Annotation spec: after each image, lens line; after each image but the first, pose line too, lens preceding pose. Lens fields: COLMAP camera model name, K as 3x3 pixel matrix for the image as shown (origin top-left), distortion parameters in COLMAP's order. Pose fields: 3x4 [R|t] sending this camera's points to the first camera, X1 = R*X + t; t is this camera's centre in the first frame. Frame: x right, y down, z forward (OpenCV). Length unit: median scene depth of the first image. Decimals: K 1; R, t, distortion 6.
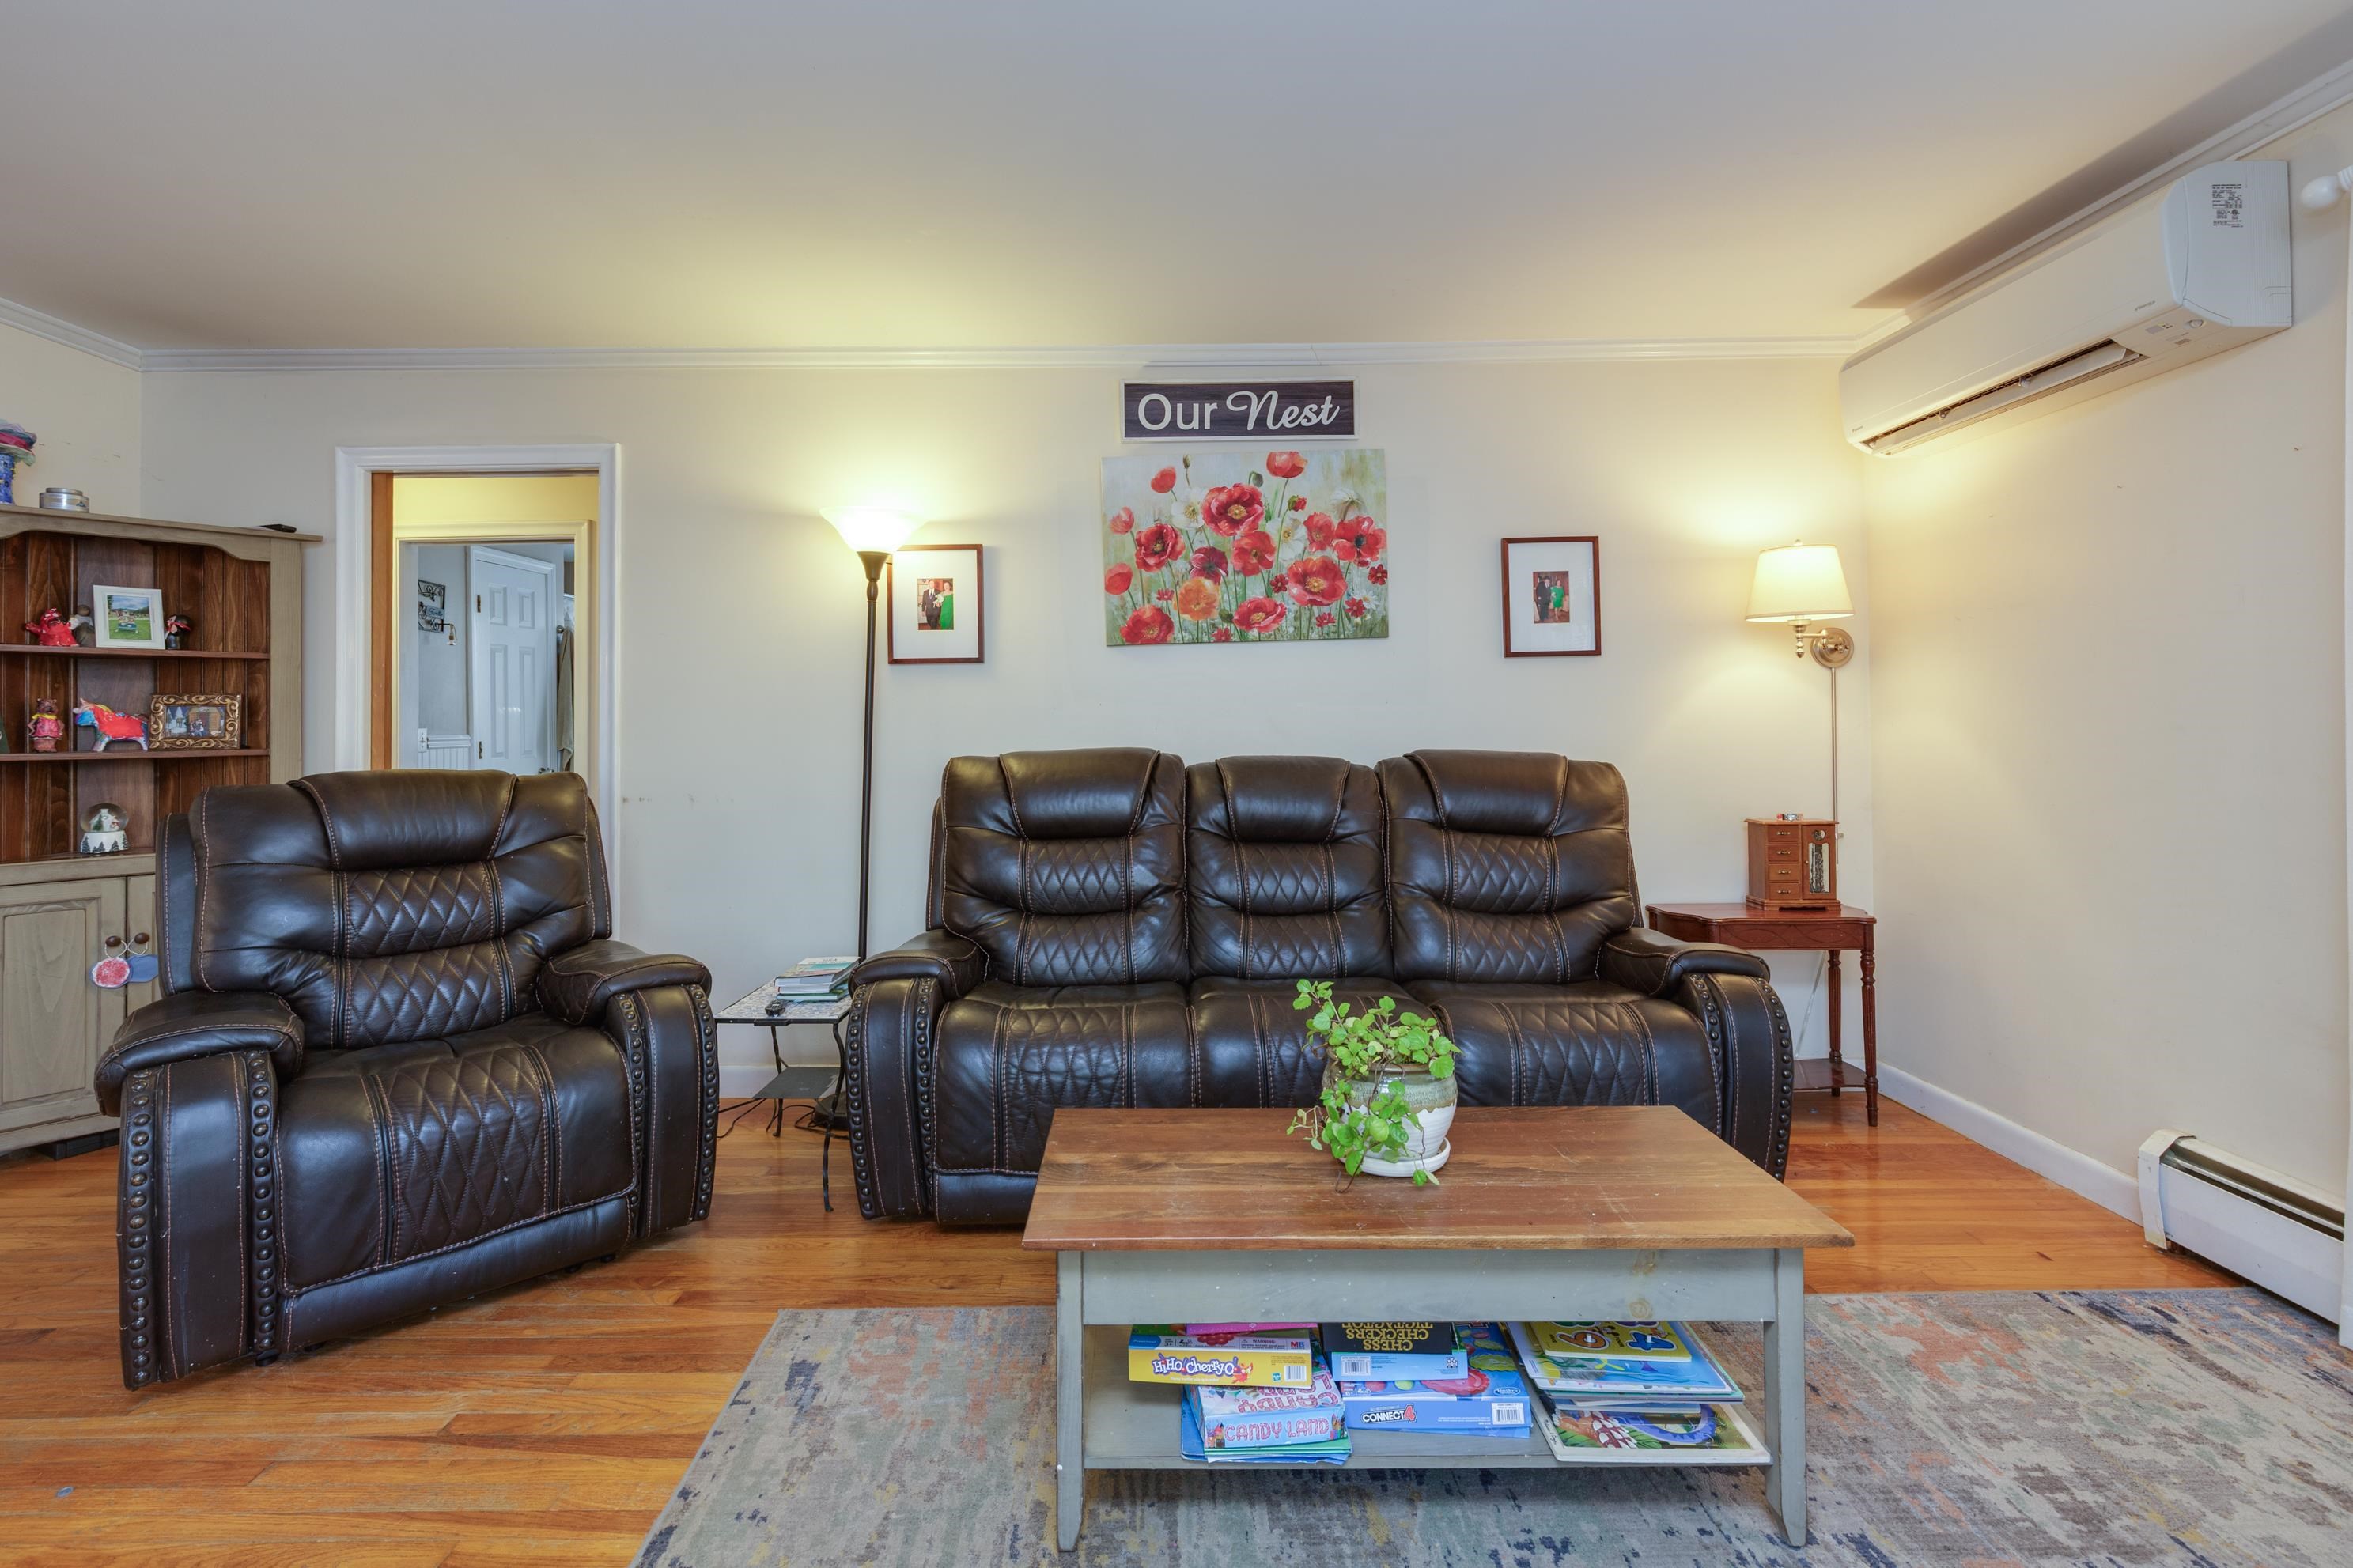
lens RADIAL K [[1076.5, 0, 1145.2], [0, 1076.5, 717.7], [0, 0, 1]] dist [0.003025, -0.001217]
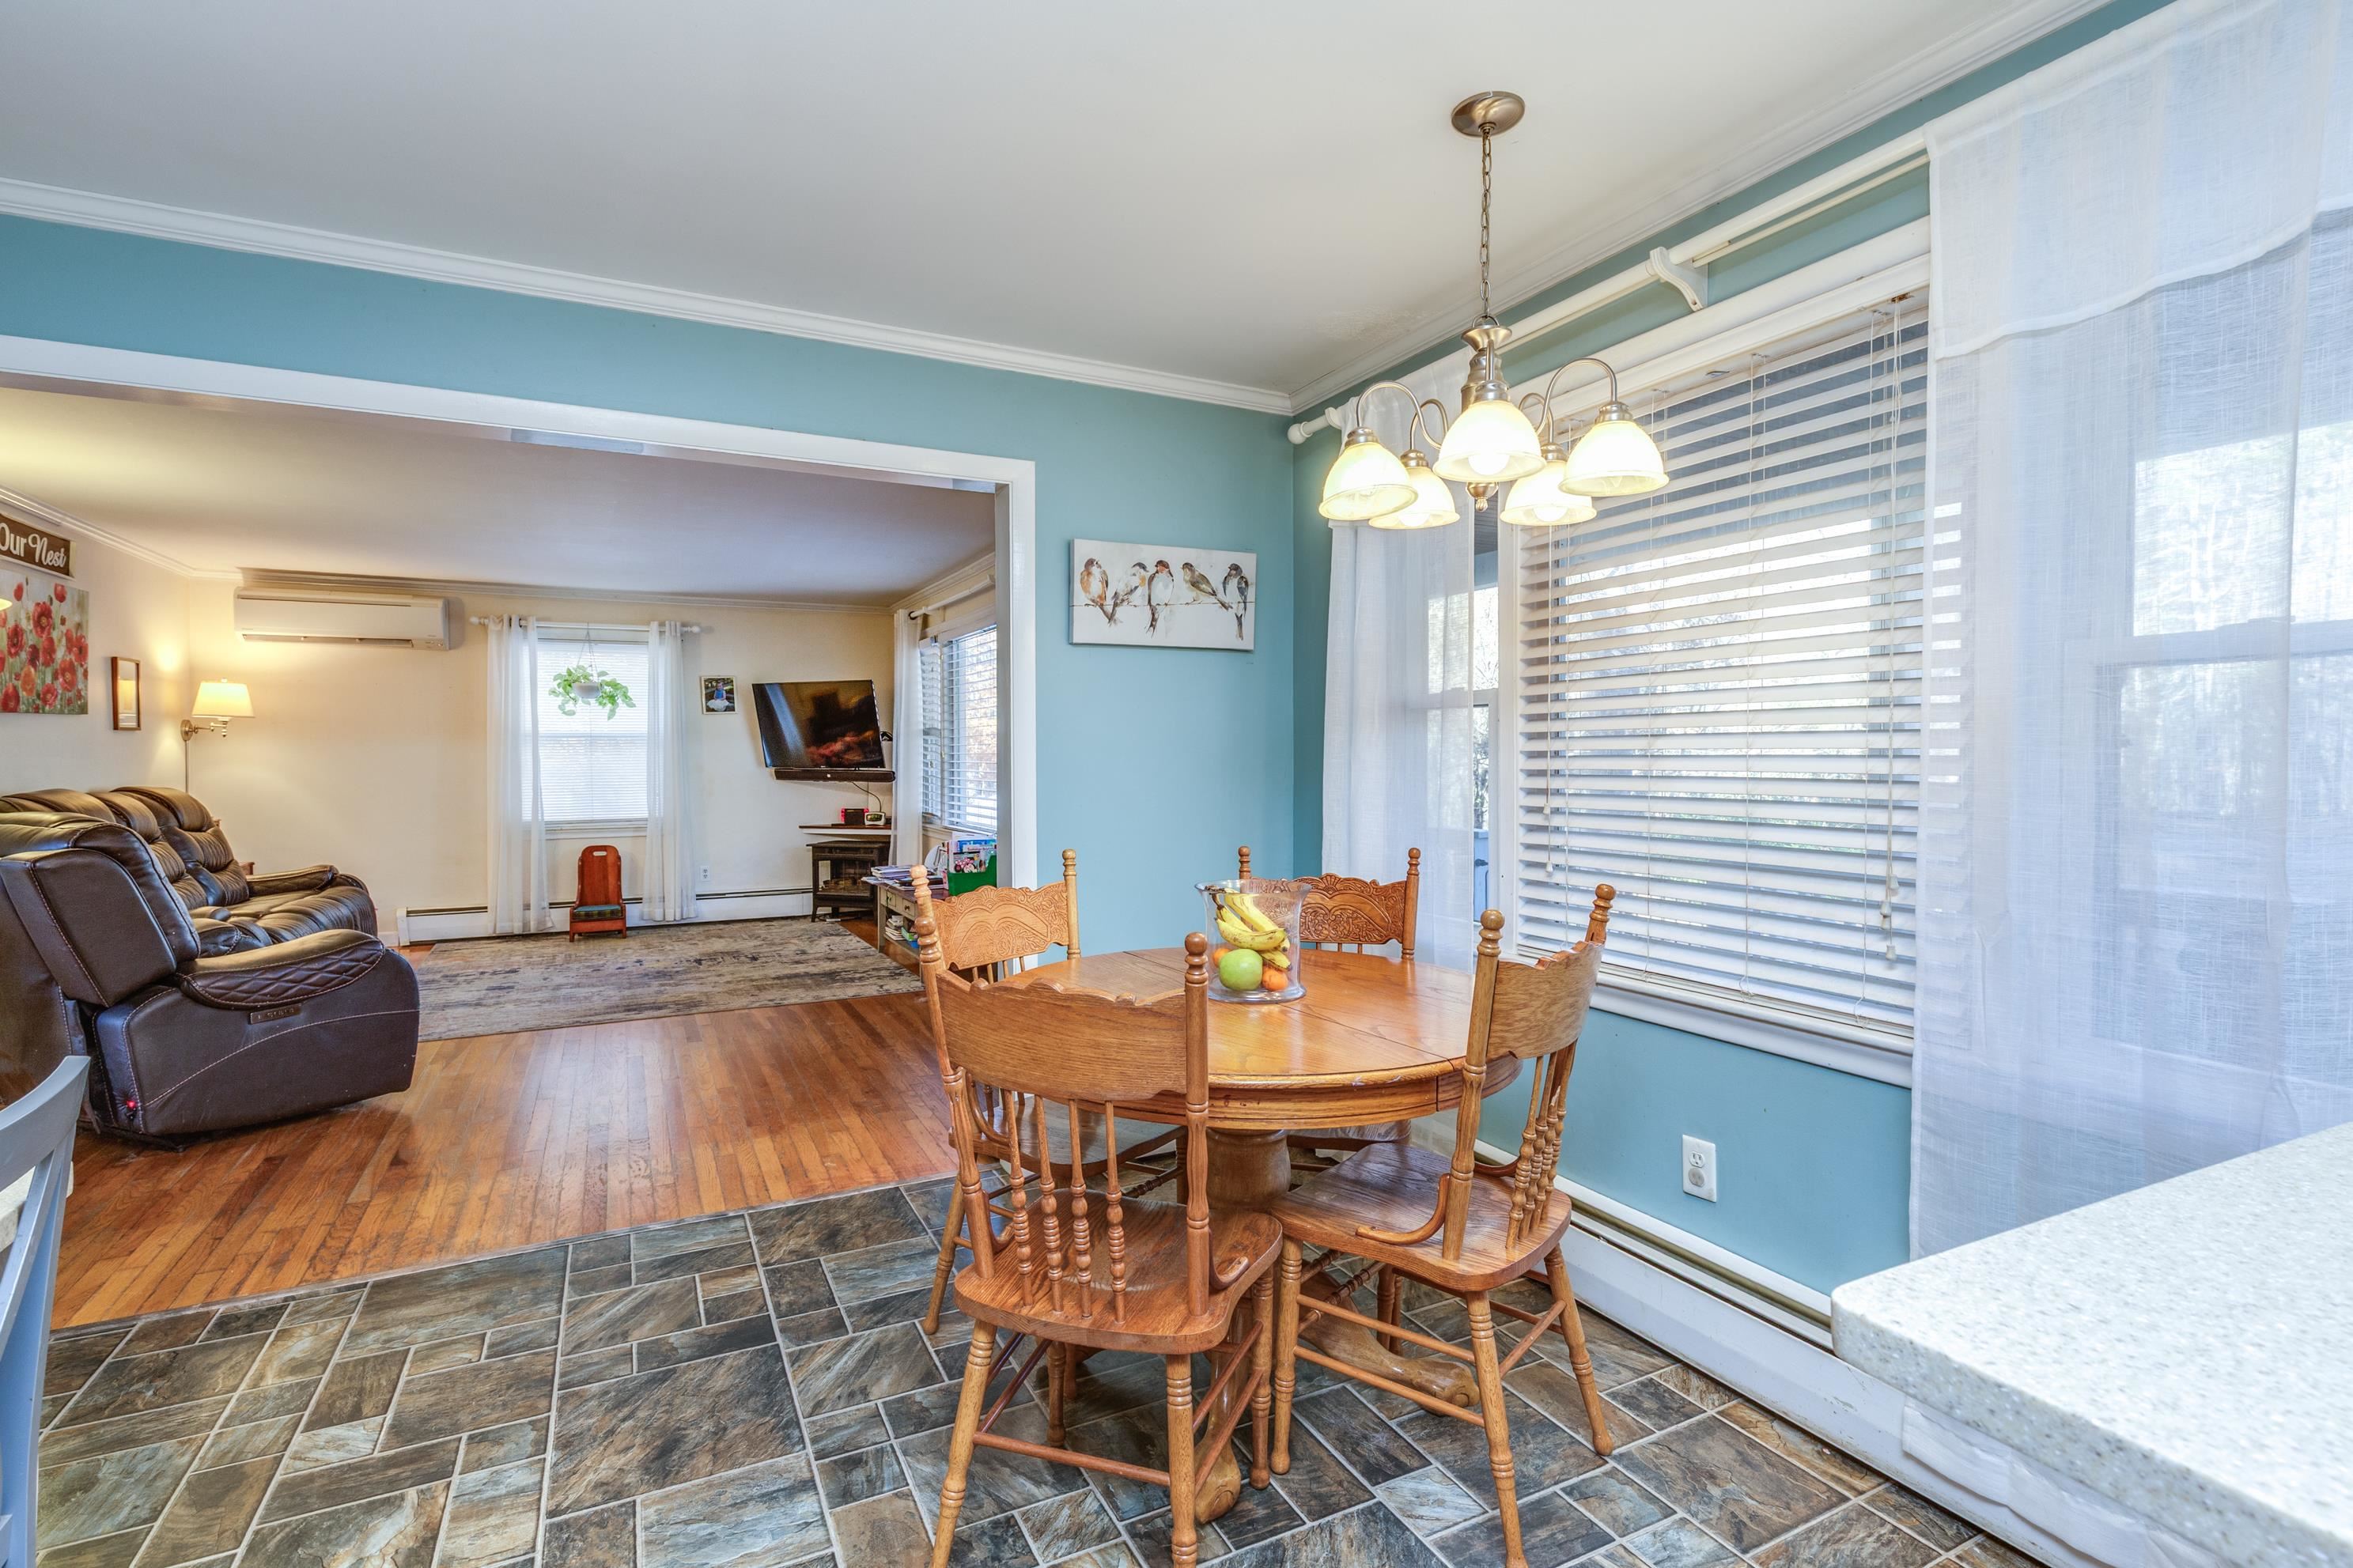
lens RADIAL K [[1076.5, 0, 1180.7], [0, 1076.5, 776.9], [0, 0, 1]] dist [0.003025, -0.001217]
pose [[-0.466835, -0.008550, 0.884303, -1.863990], [-0.005456, 0.999962, 0.006788, -0.004911], [-0.884327, -0.001656, -0.466864, 0.340704]]
